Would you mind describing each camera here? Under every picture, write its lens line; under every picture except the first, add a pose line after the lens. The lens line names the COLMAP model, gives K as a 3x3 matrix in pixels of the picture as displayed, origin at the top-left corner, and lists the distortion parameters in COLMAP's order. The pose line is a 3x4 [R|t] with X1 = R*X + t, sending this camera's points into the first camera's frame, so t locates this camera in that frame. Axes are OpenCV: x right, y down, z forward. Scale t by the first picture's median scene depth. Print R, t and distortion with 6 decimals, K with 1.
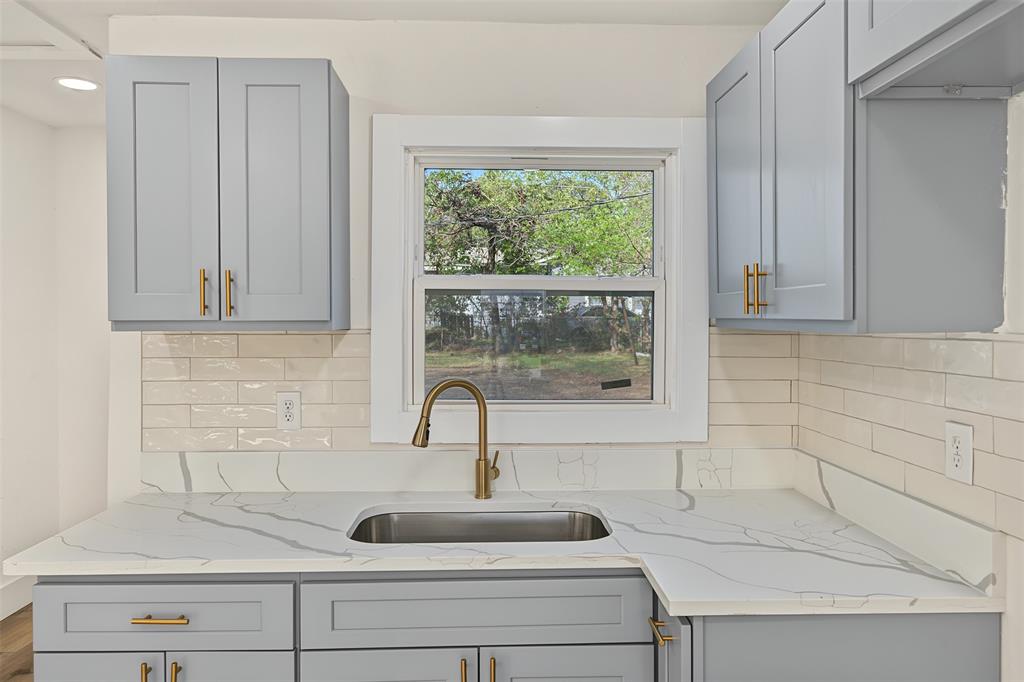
lens RADIAL K [[696.6, 0, 512.0], [0, 696.6, 329.1], [0, 0, 1]] dist [-0.004594, 0.002027]
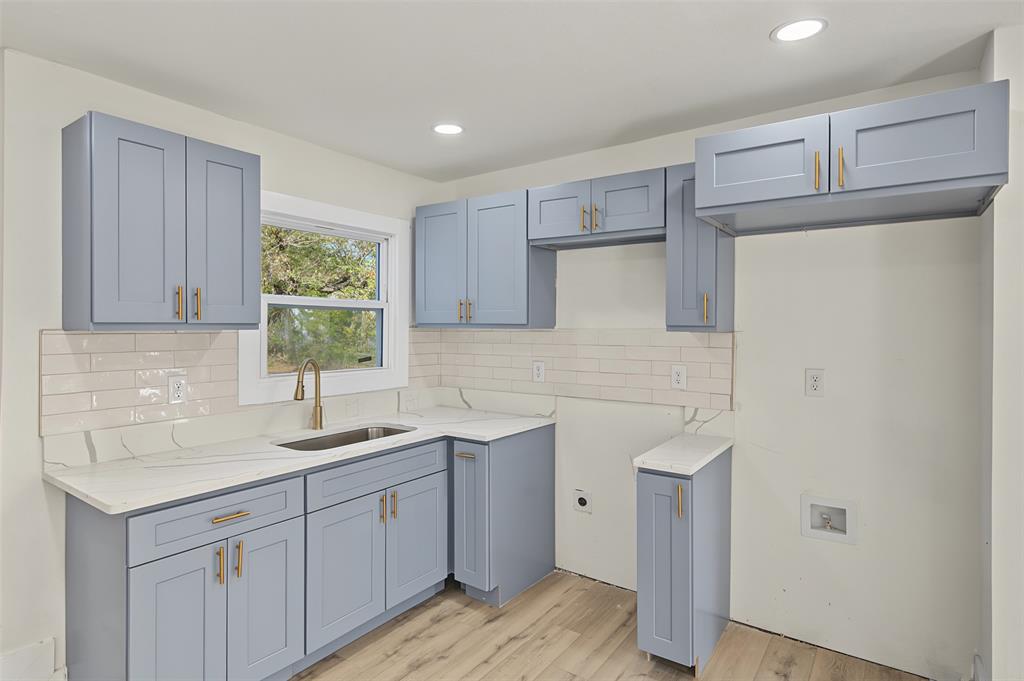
lens RADIAL K [[552.7, 0, 511.9], [0, 552.7, 325.8], [0, 0, 1]] dist [0.001233, 0.000201]
pose [[0.607724, 0.001352, 0.794147, -0.816356], [0.008089, 0.999936, -0.007892, 0.006724], [-0.794107, 0.011220, 0.607674, -0.184260]]
